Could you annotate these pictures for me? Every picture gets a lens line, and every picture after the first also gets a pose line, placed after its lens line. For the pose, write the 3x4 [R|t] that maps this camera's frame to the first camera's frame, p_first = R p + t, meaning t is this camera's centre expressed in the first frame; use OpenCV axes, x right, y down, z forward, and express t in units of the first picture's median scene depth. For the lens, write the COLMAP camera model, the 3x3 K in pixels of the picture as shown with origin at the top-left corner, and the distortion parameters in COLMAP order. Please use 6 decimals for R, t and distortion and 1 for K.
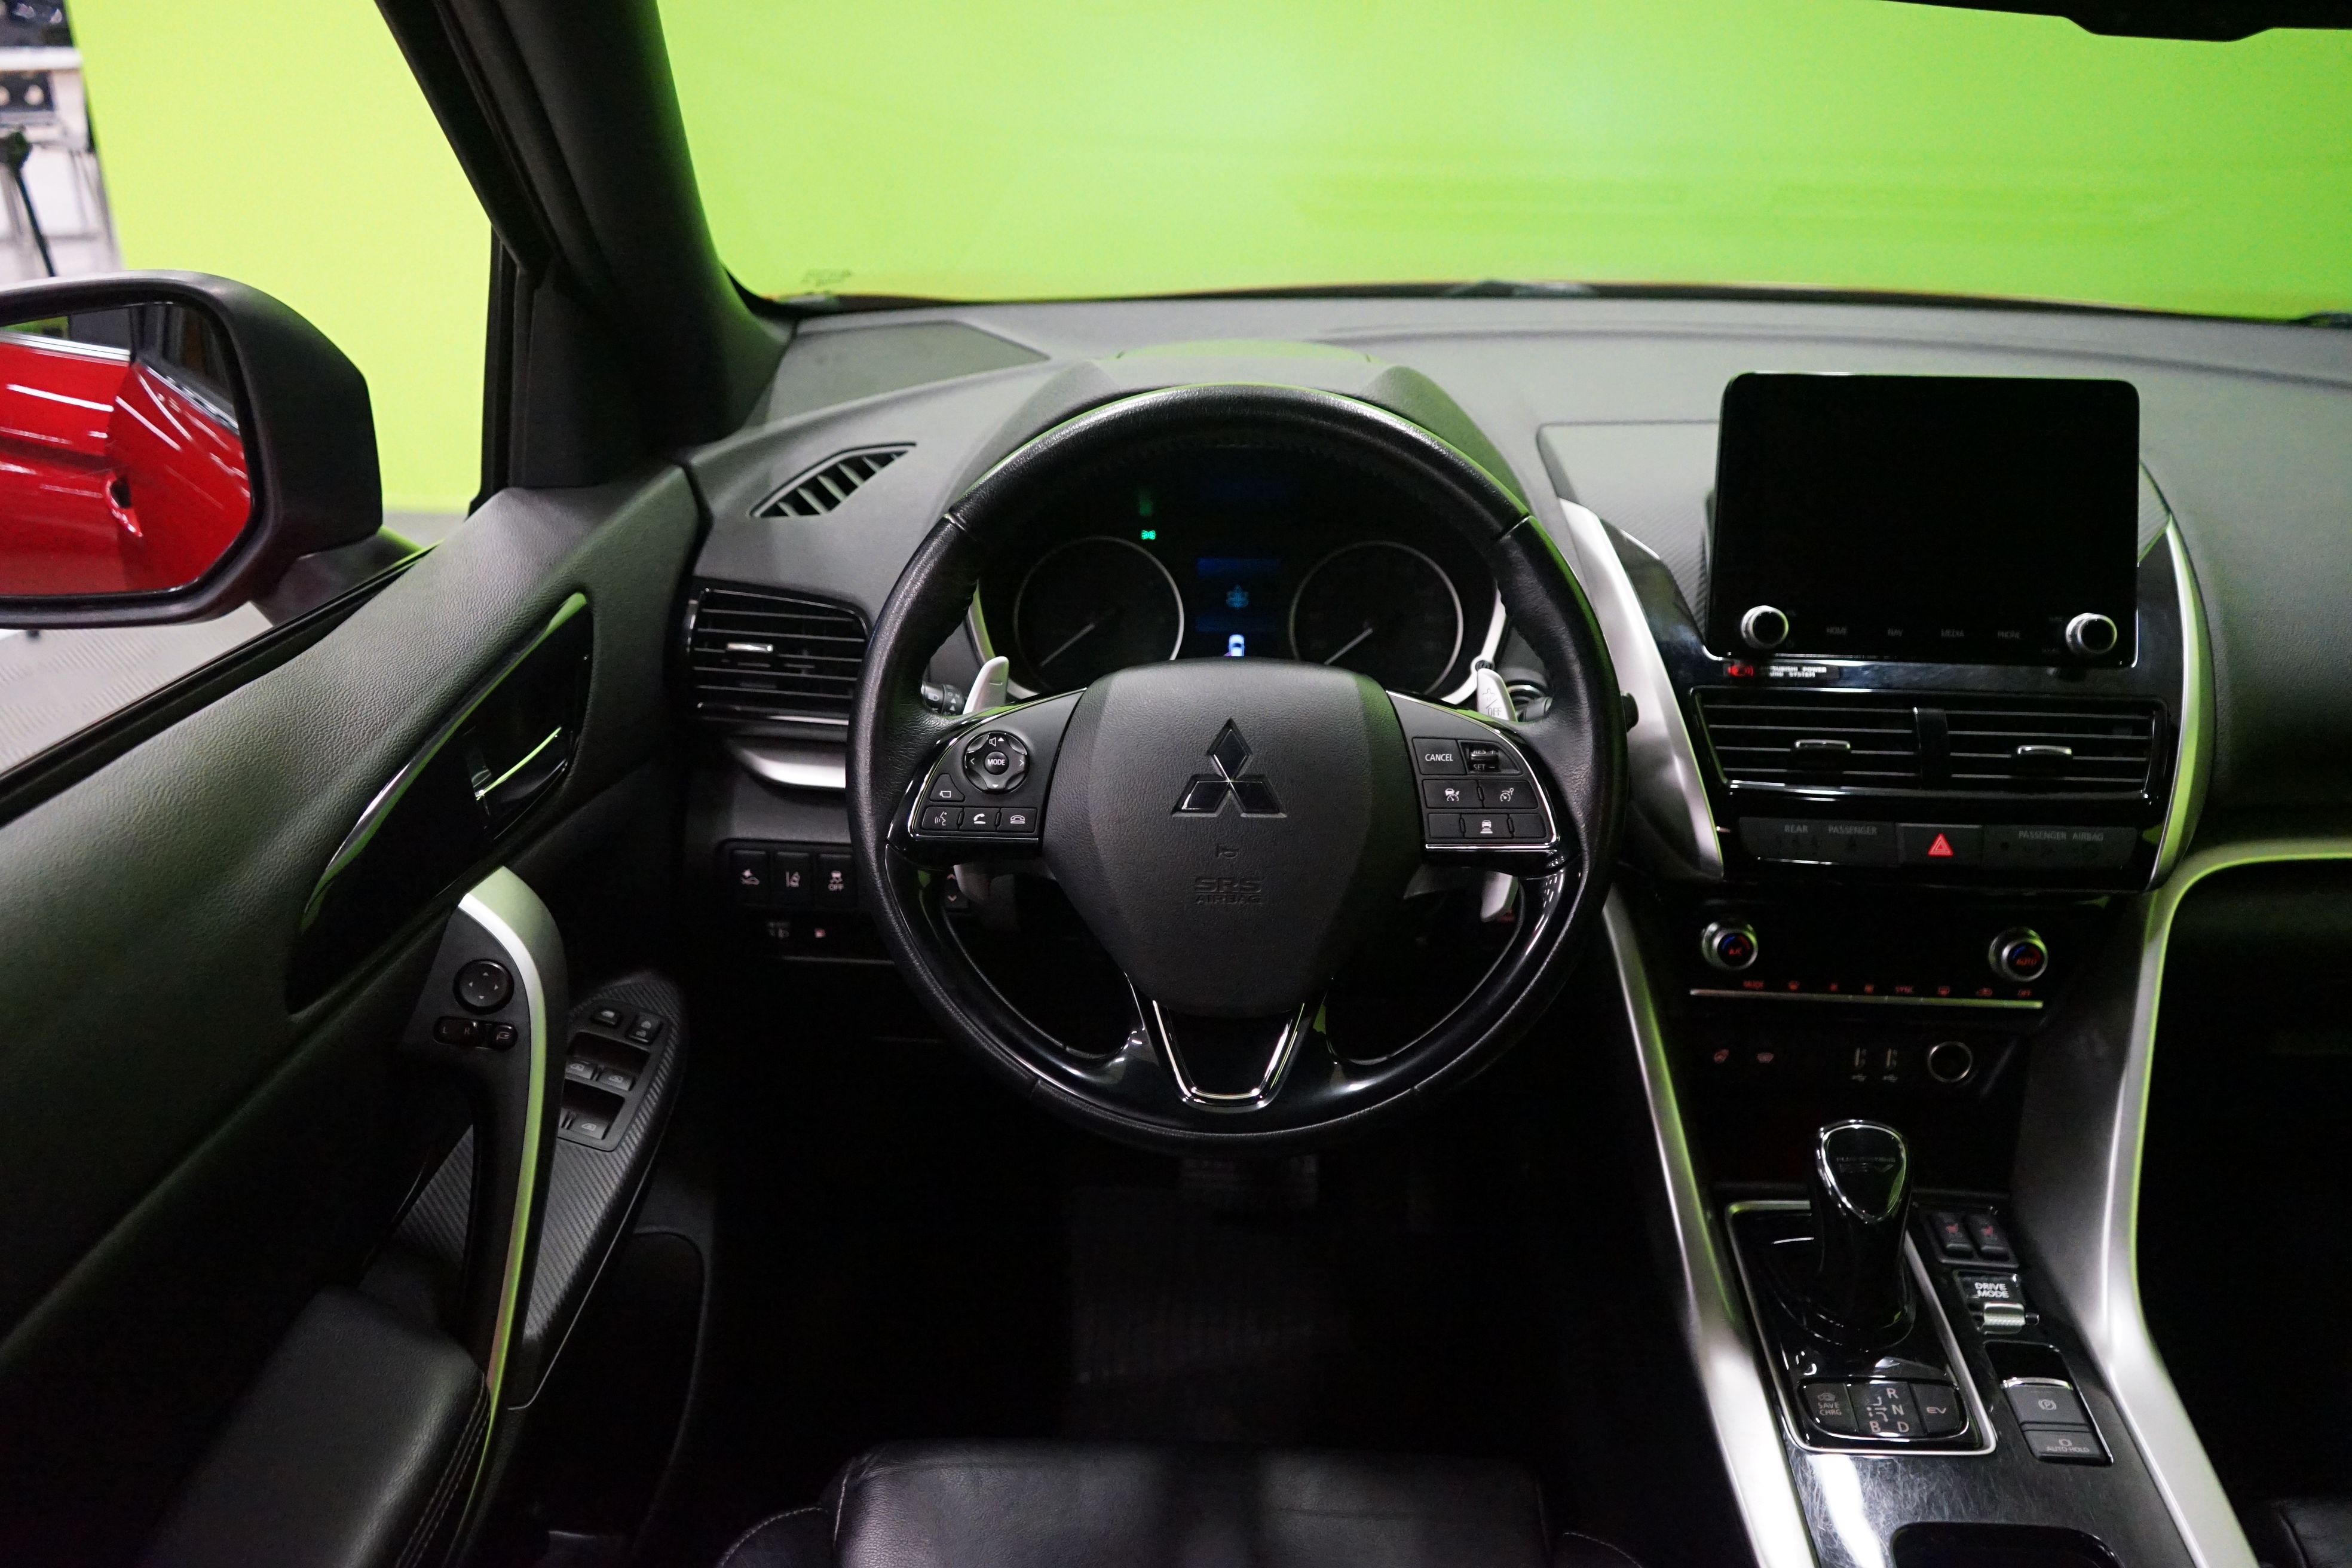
lens RADIAL K [[1915.7, 0, 1176.7], [0, 1915.7, 826.5], [0, 0, 1]] dist [-0.000326, 0.023785]
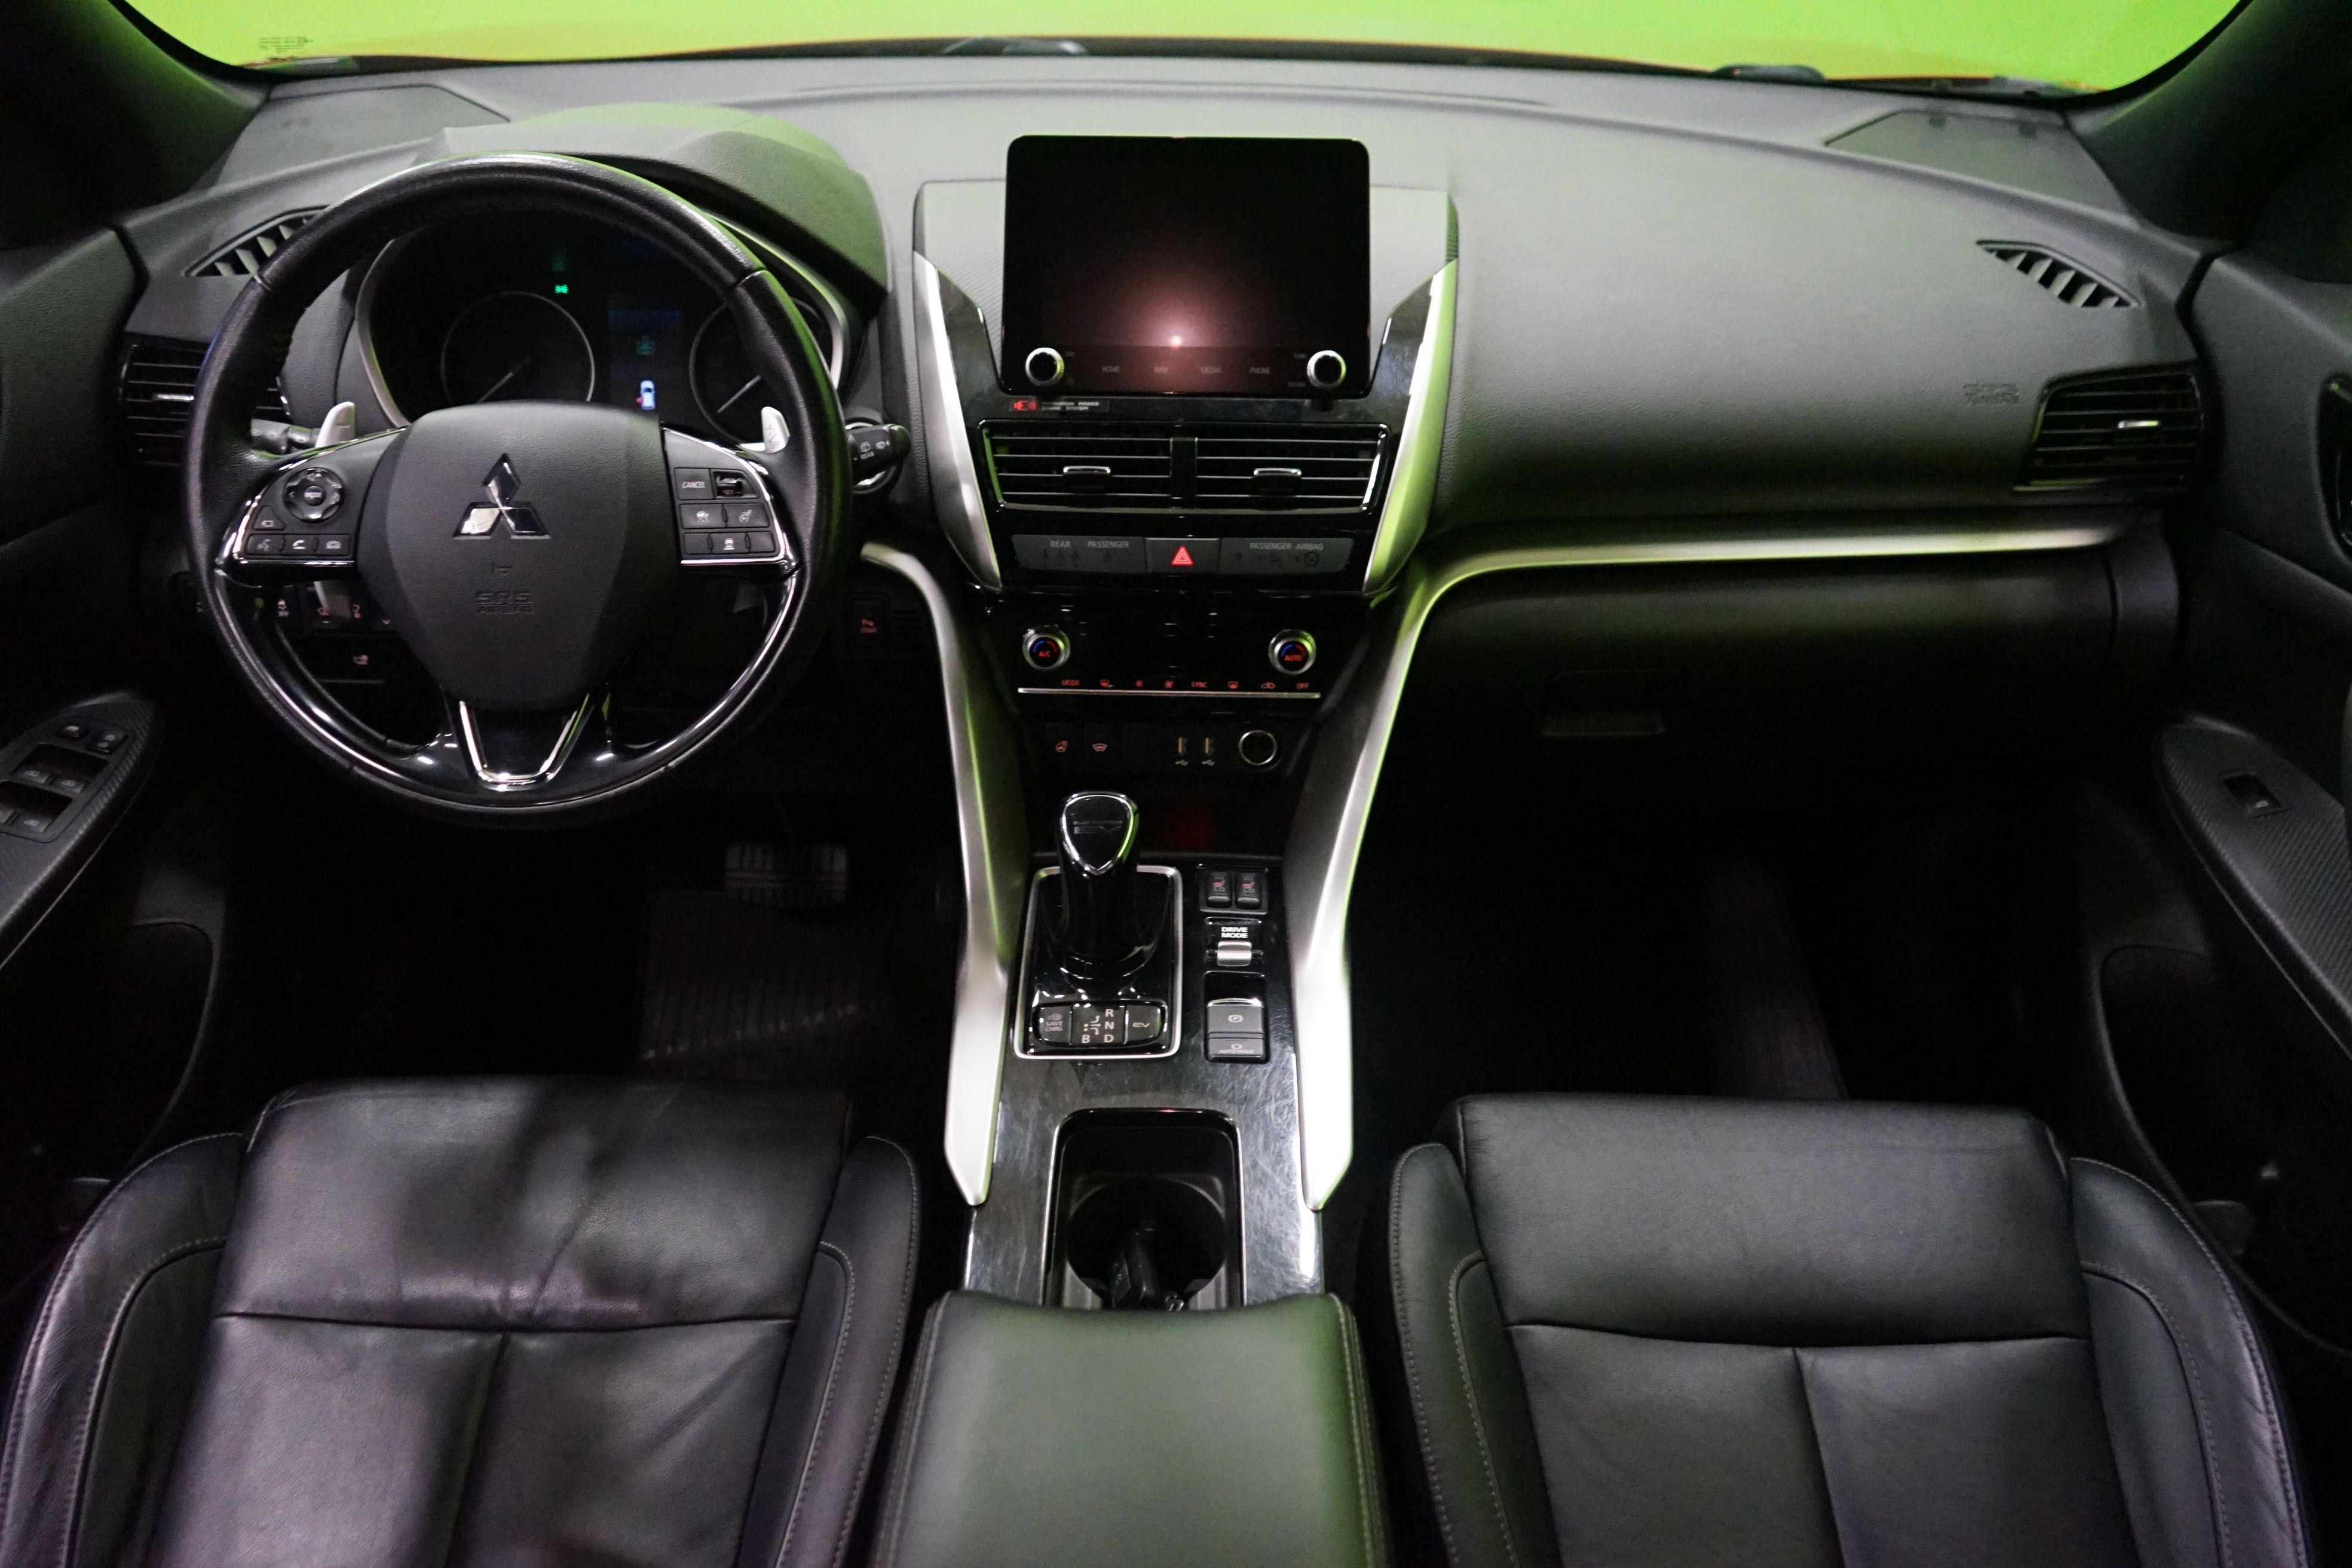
lens RADIAL K [[1915.7, 0, 1176.7], [0, 1915.7, 826.5], [0, 0, 1]] dist [-0.000326, 0.023785]
pose [[0.999401, -0.021067, 0.027472, 0.344379], [0.017415, 0.991753, 0.126978, 0.023689], [-0.029920, -0.126423, 0.991525, -0.164760]]
